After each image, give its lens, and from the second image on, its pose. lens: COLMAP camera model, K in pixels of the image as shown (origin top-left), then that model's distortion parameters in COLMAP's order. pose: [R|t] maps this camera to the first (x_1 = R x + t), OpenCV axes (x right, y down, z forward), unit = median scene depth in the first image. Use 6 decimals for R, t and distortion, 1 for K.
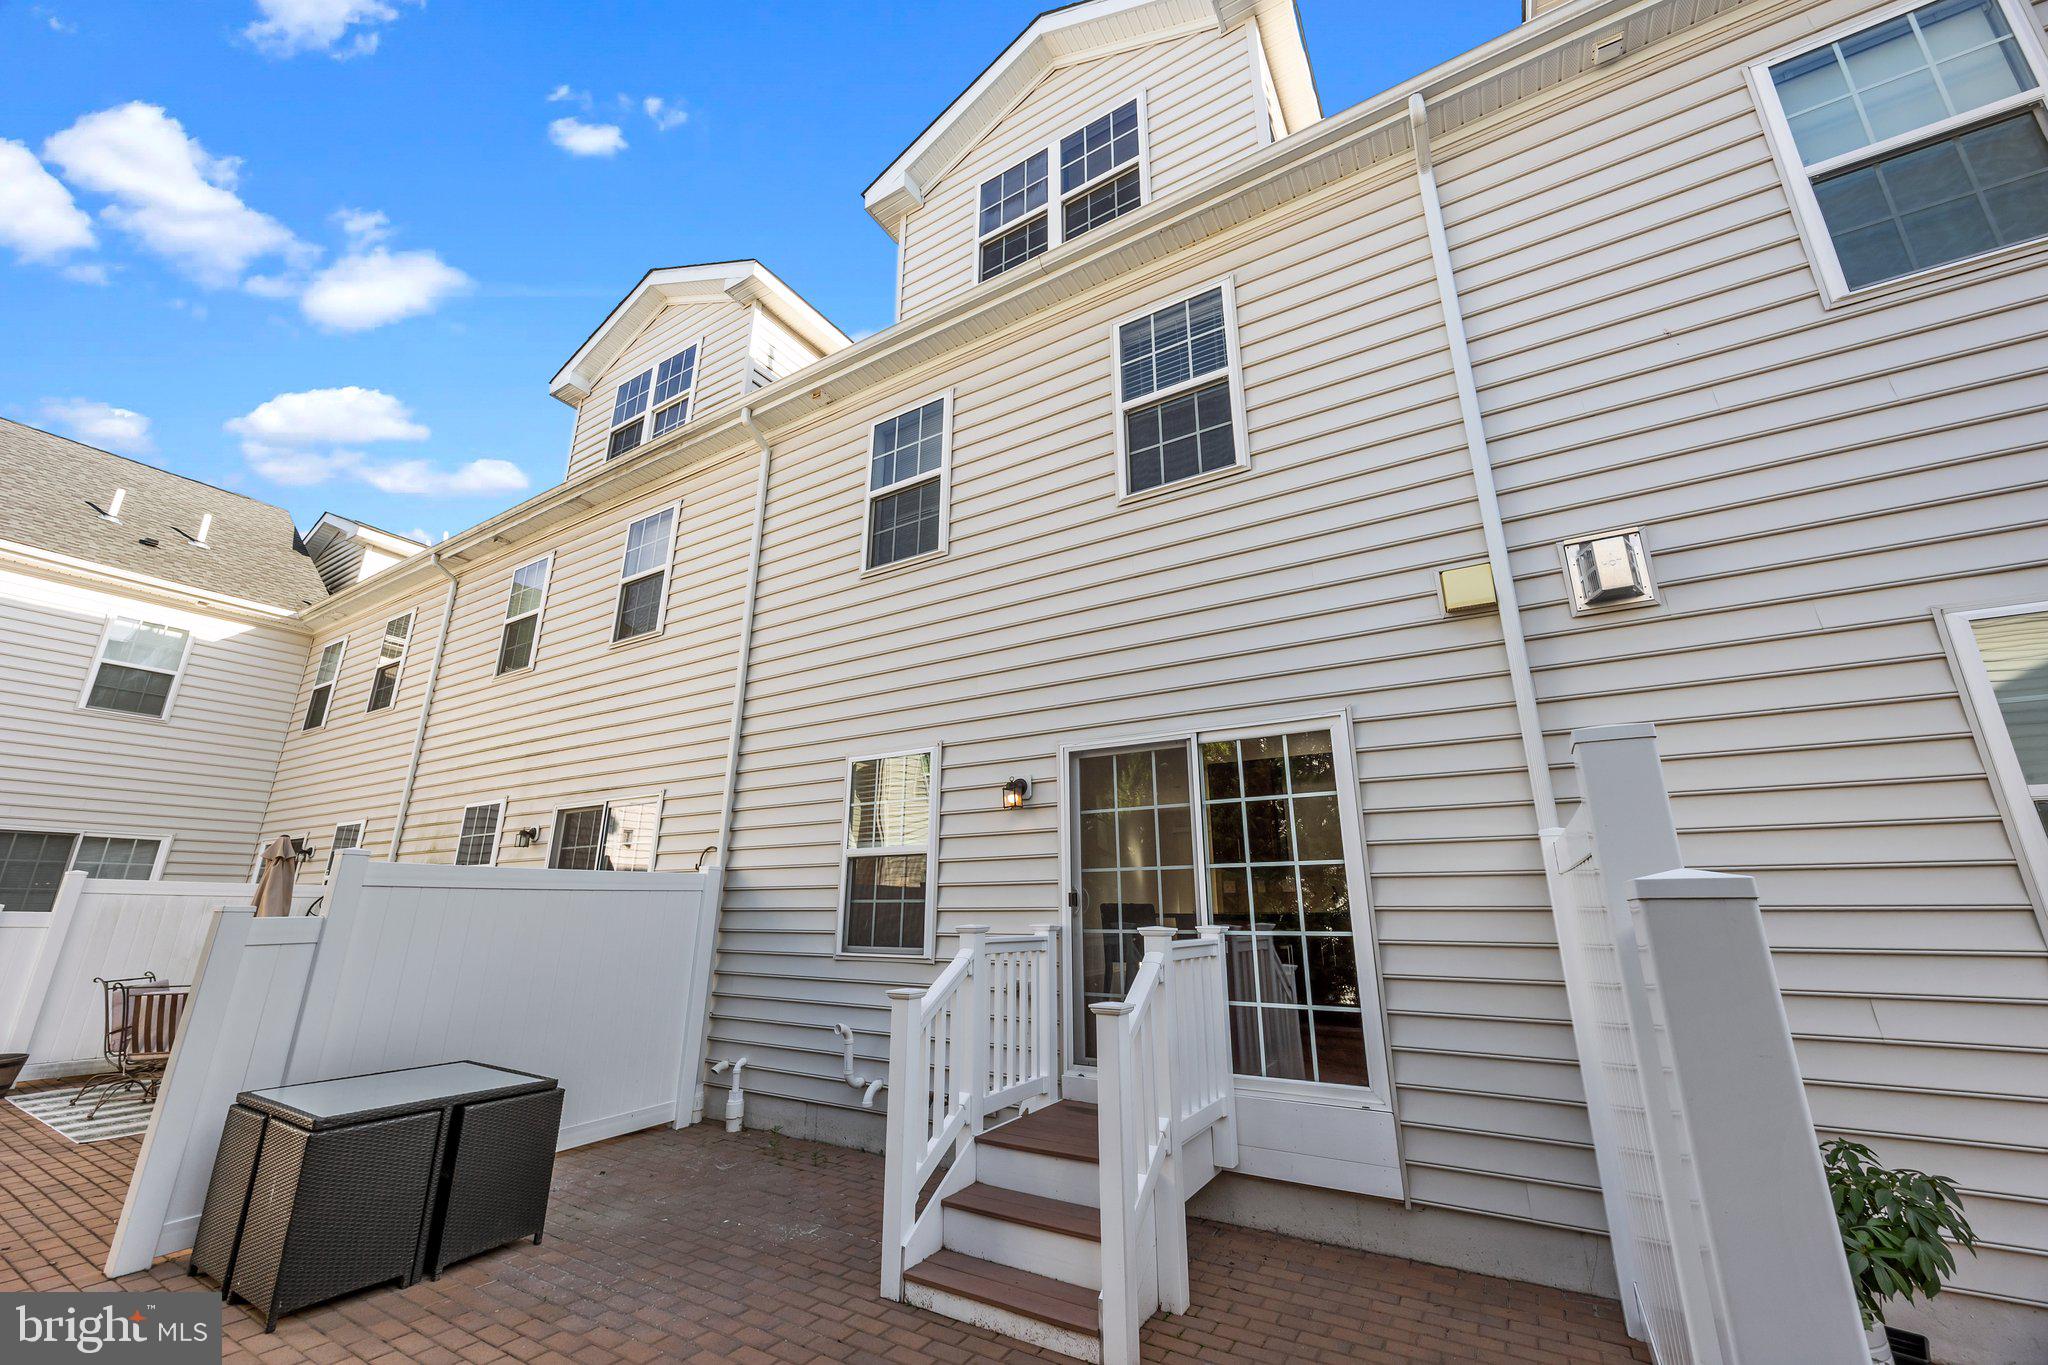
lens RADIAL K [[770.9, 0, 1028.1], [0, 770.9, 684.8], [0, 0, 1]] dist [-0.002724, 0.000032]
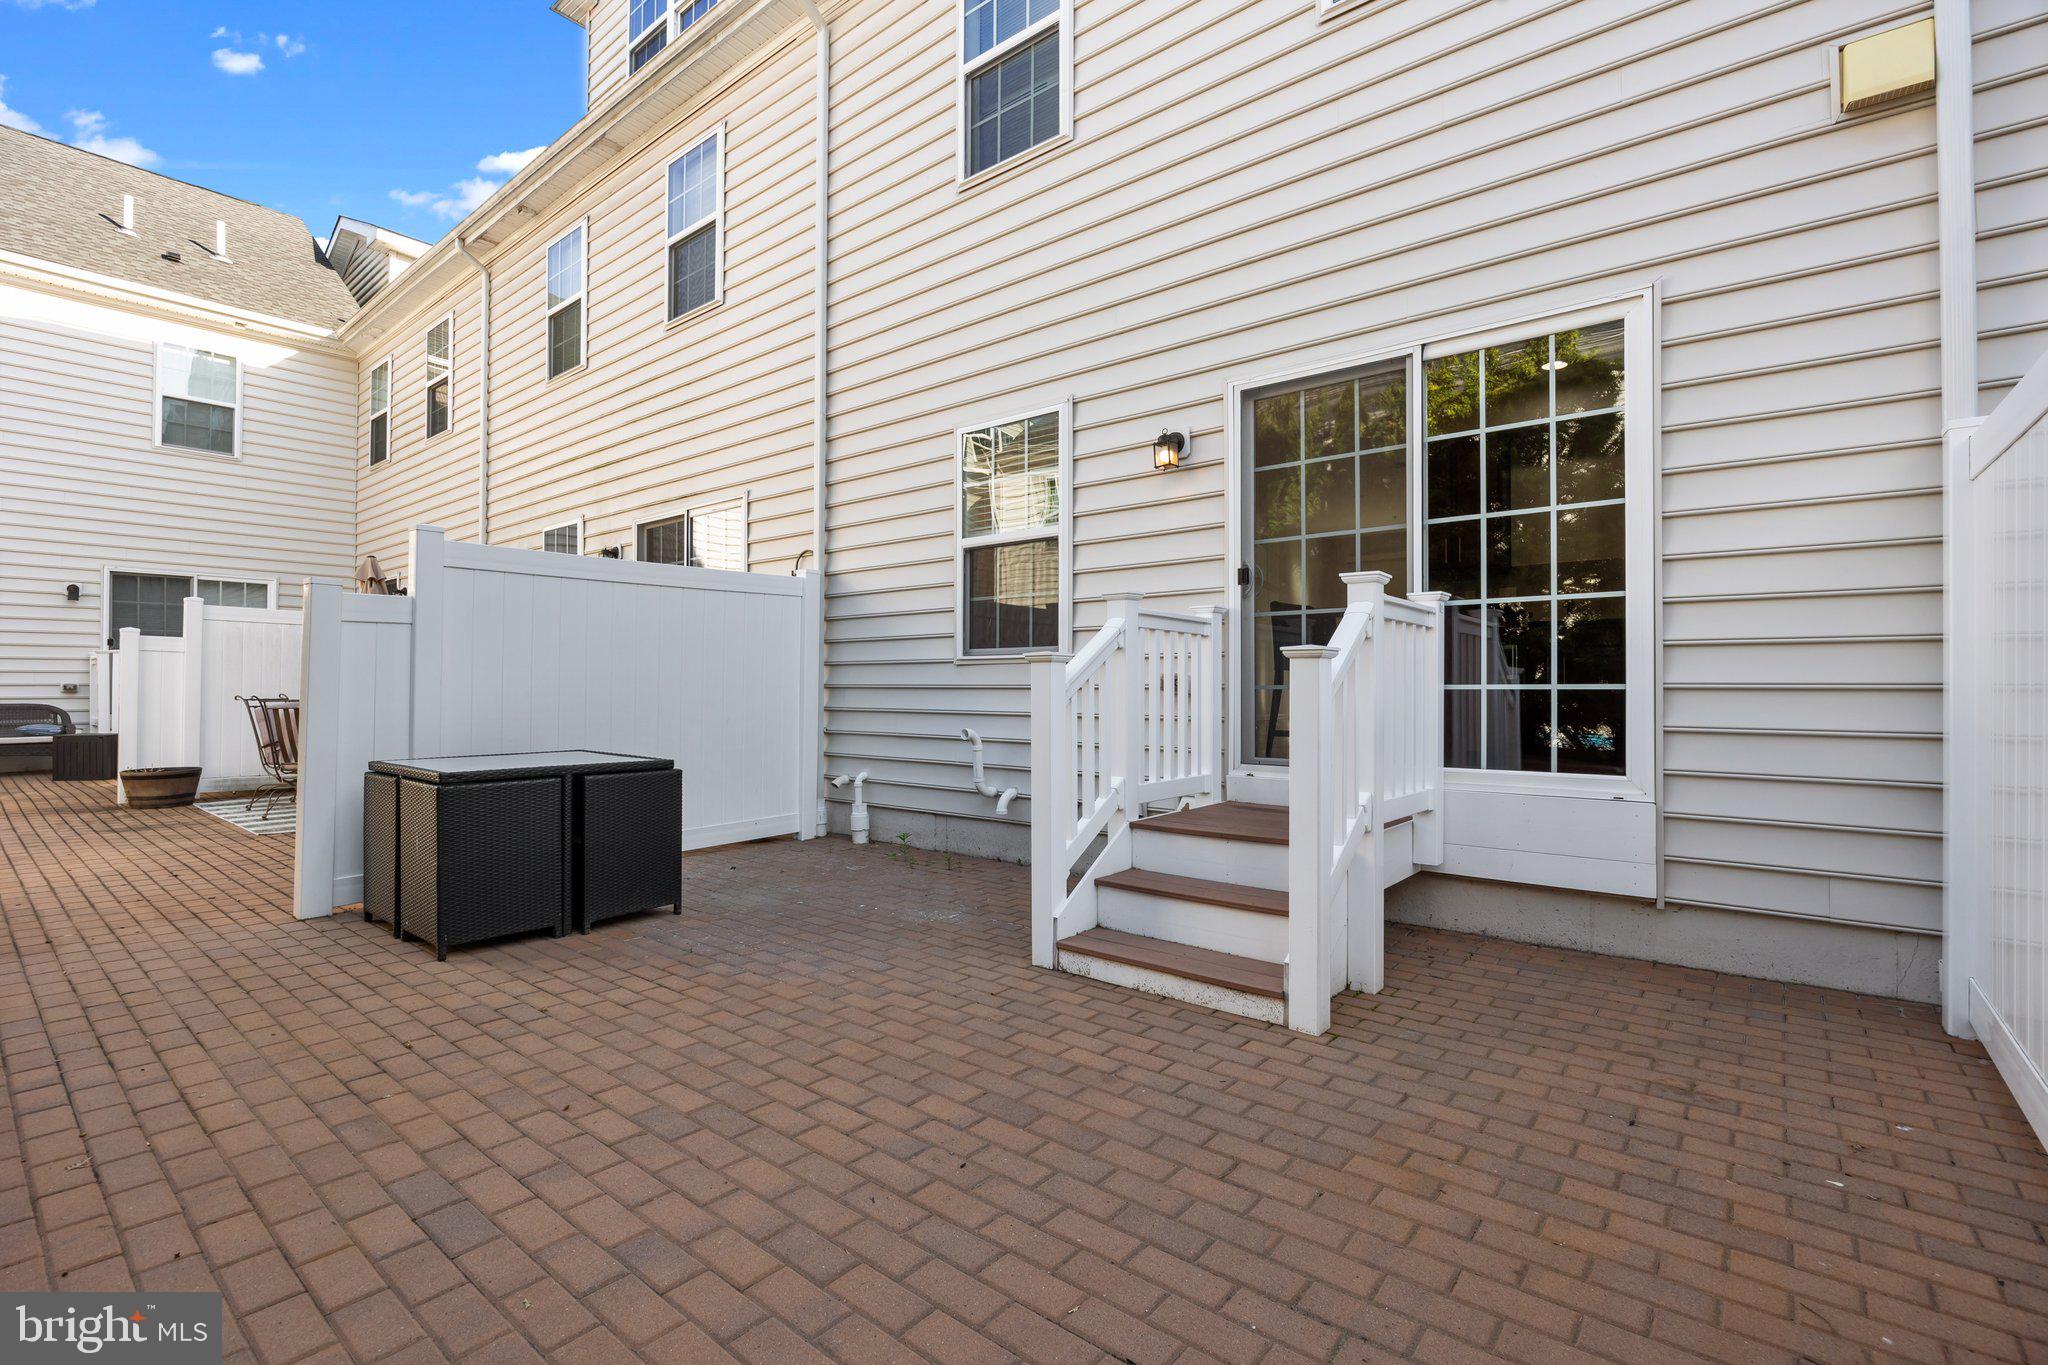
lens RADIAL K [[901.0, 0, 1030.4], [0, 901.0, 680.2], [0, 0, 1]] dist [-0.012882, 0.000853]
pose [[0.990161, 0.001164, -0.139931, -0.028212], [0.036972, 0.962258, 0.269617, 0.113928], [0.134964, -0.272138, 0.952746, 0.043437]]
